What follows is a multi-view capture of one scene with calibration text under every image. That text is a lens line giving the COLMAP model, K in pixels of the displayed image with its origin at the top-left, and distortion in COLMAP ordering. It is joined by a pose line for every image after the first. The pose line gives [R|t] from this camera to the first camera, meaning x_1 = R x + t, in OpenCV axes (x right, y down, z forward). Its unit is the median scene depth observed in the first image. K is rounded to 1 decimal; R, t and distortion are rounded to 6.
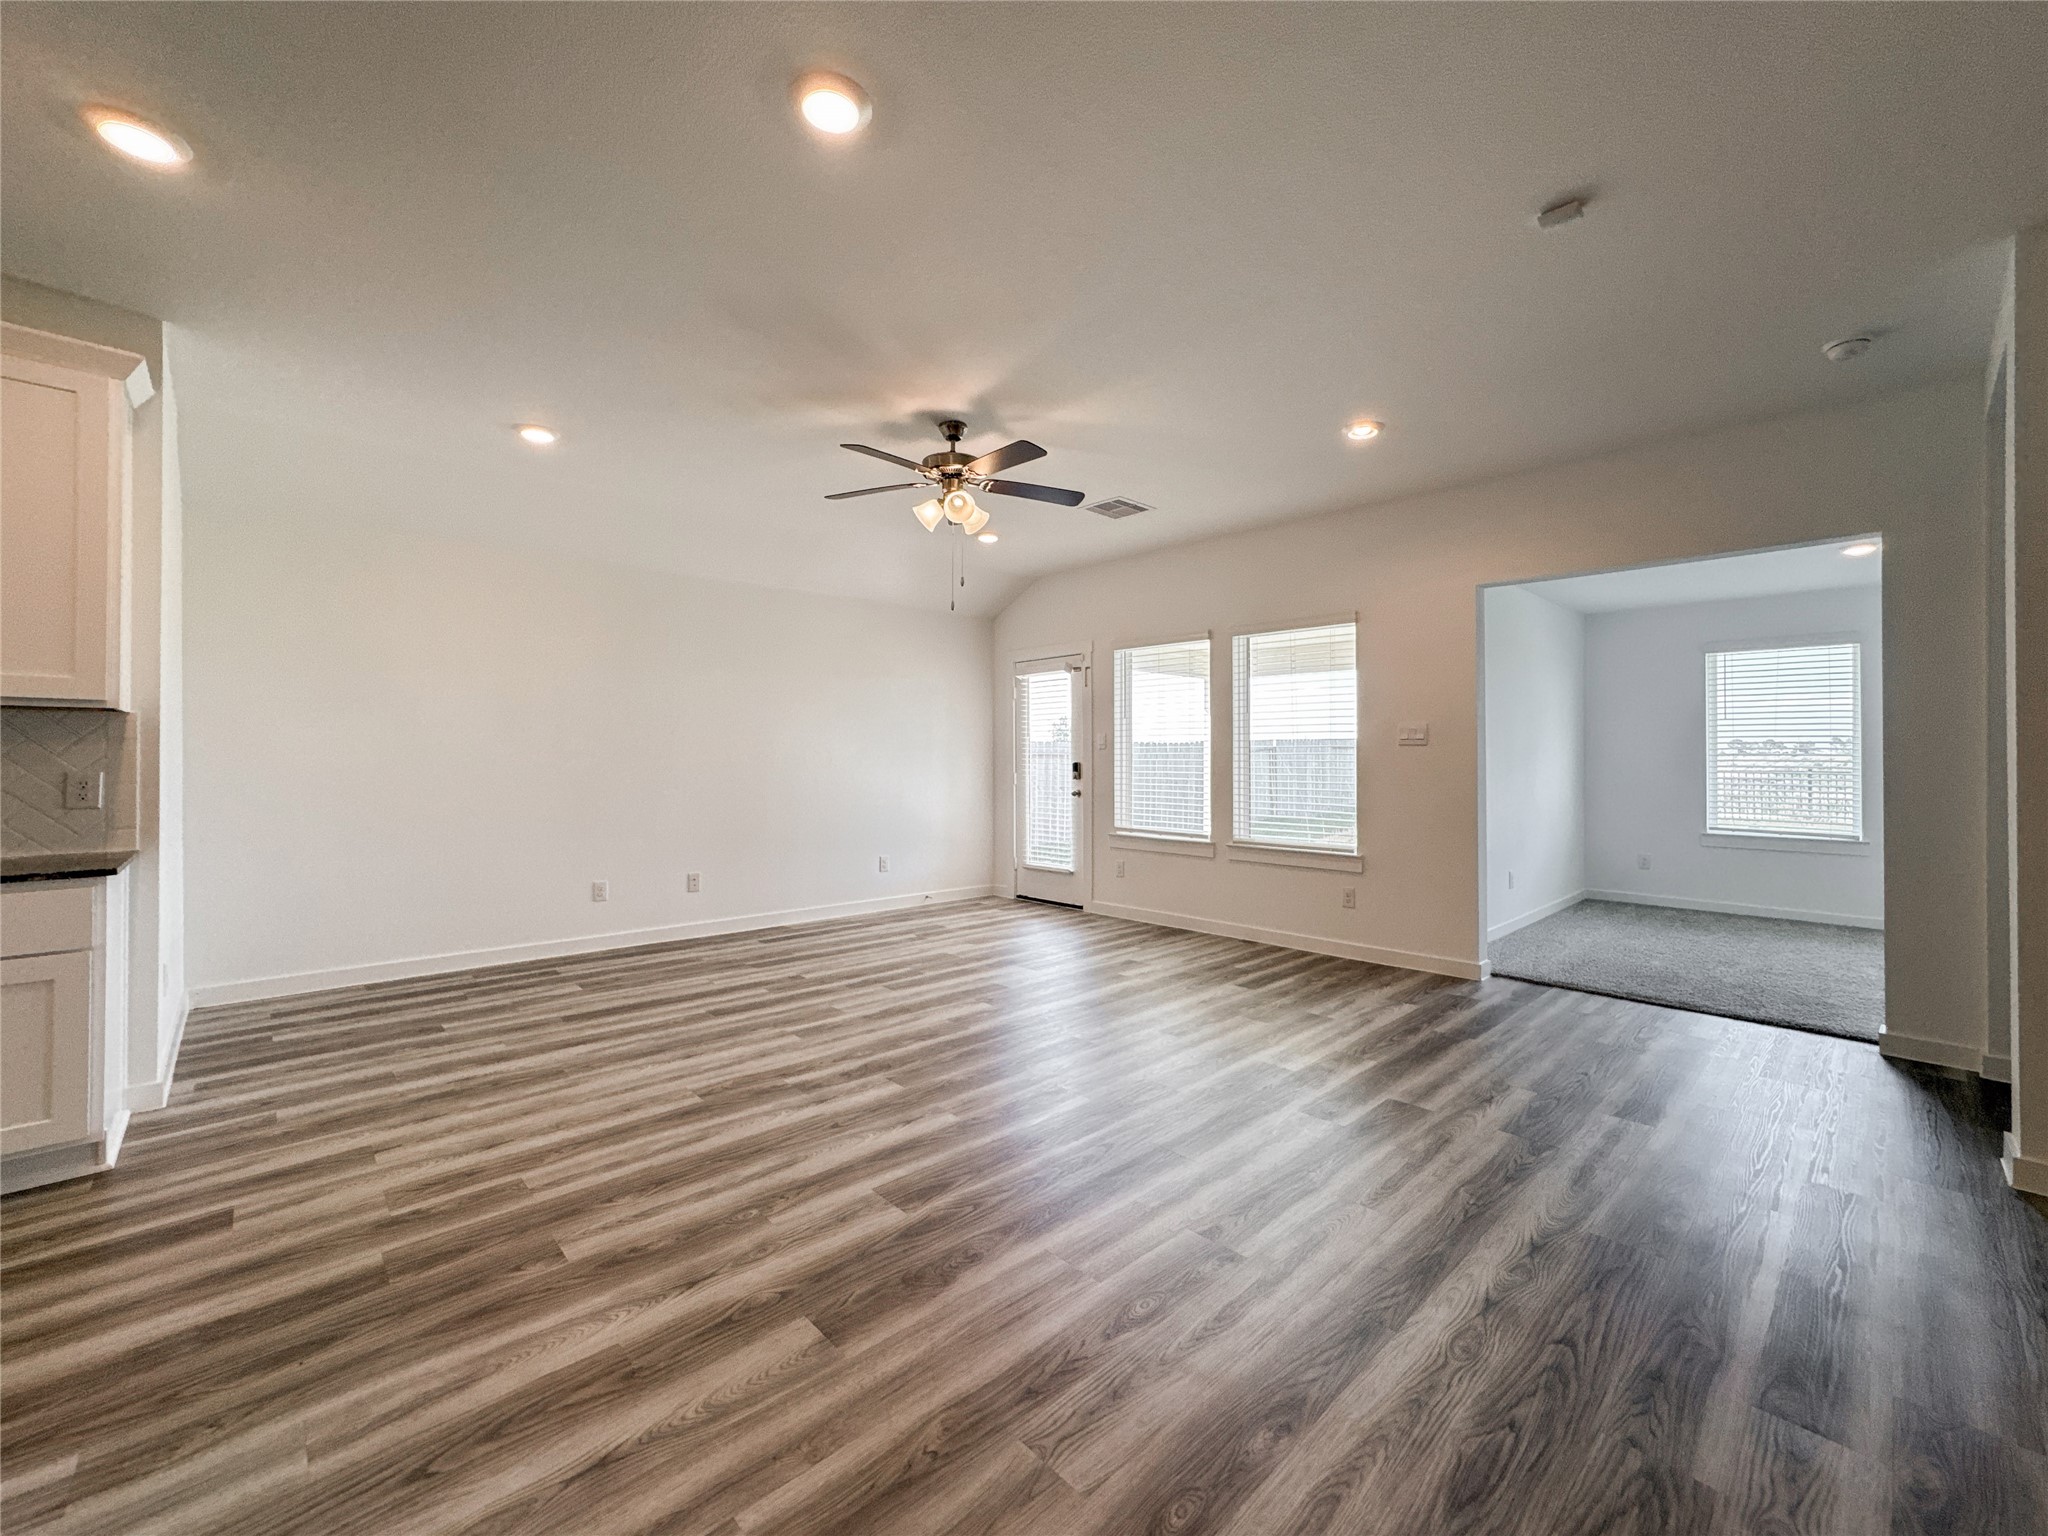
lens RADIAL K [[858.4, 0, 1057.6], [0, 858.4, 749.3], [0, 0, 1]] dist [-0.010600, 0.009784]
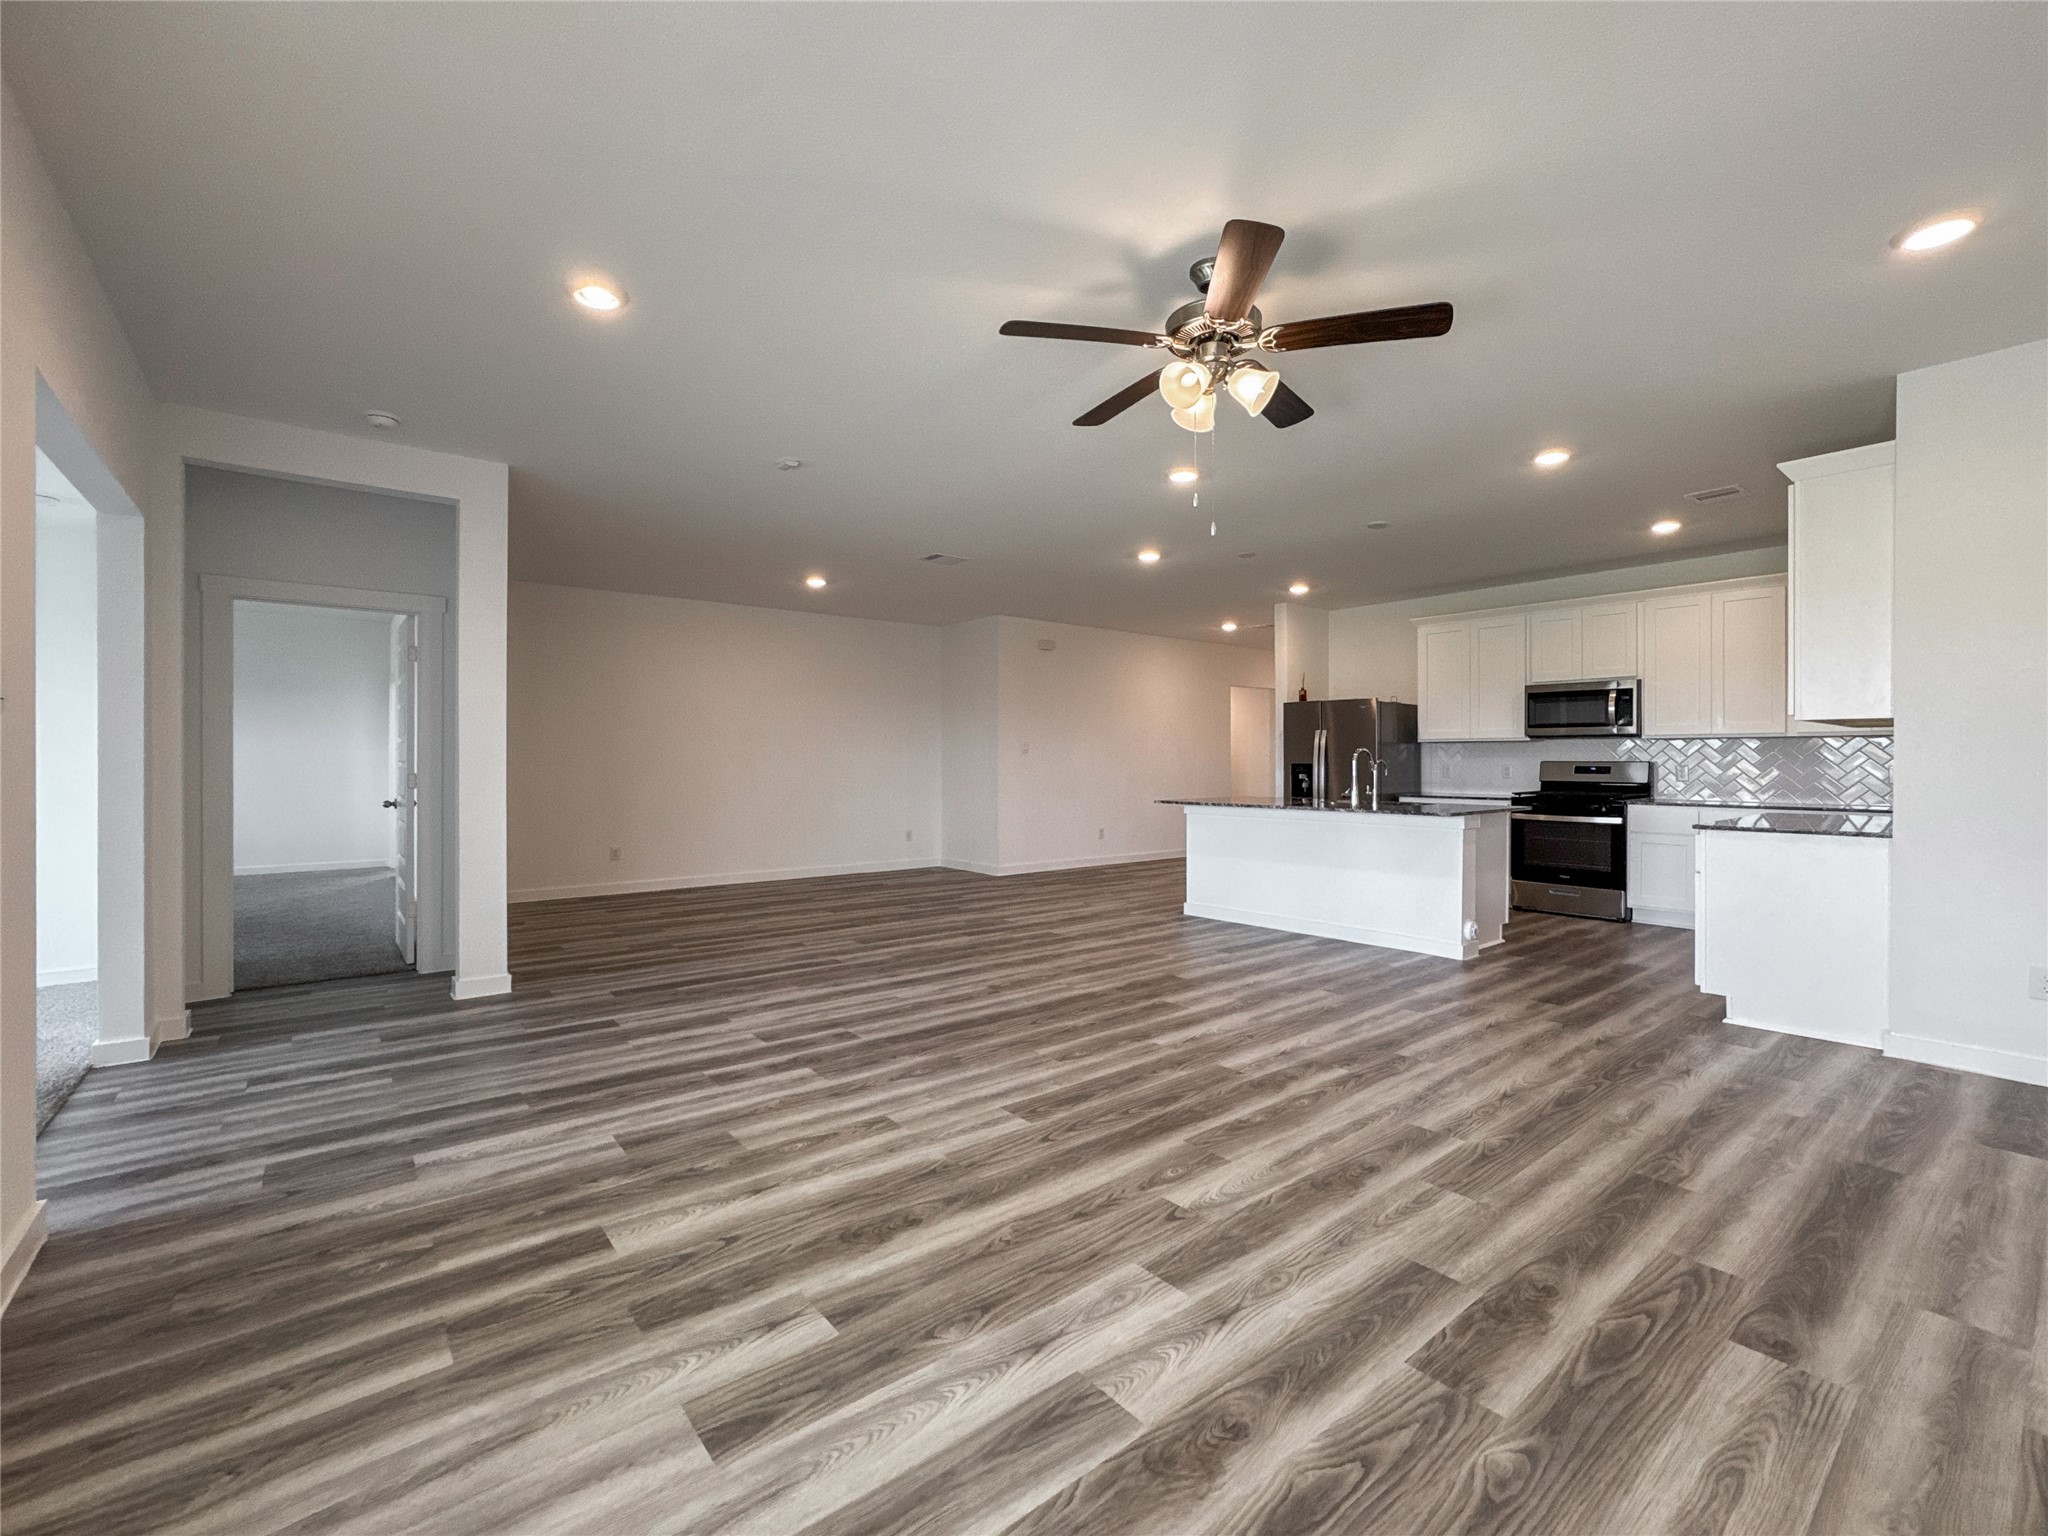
lens RADIAL K [[858.4, 0, 1025.4], [0, 858.4, 763.1], [0, 0, 1]] dist [-0.010600, 0.009784]
pose [[-0.994256, -0.003745, 0.106959, -0.044535], [-0.004316, 0.999978, -0.005108, 0.035081], [-0.106937, -0.005540, -0.994250, 1.453552]]
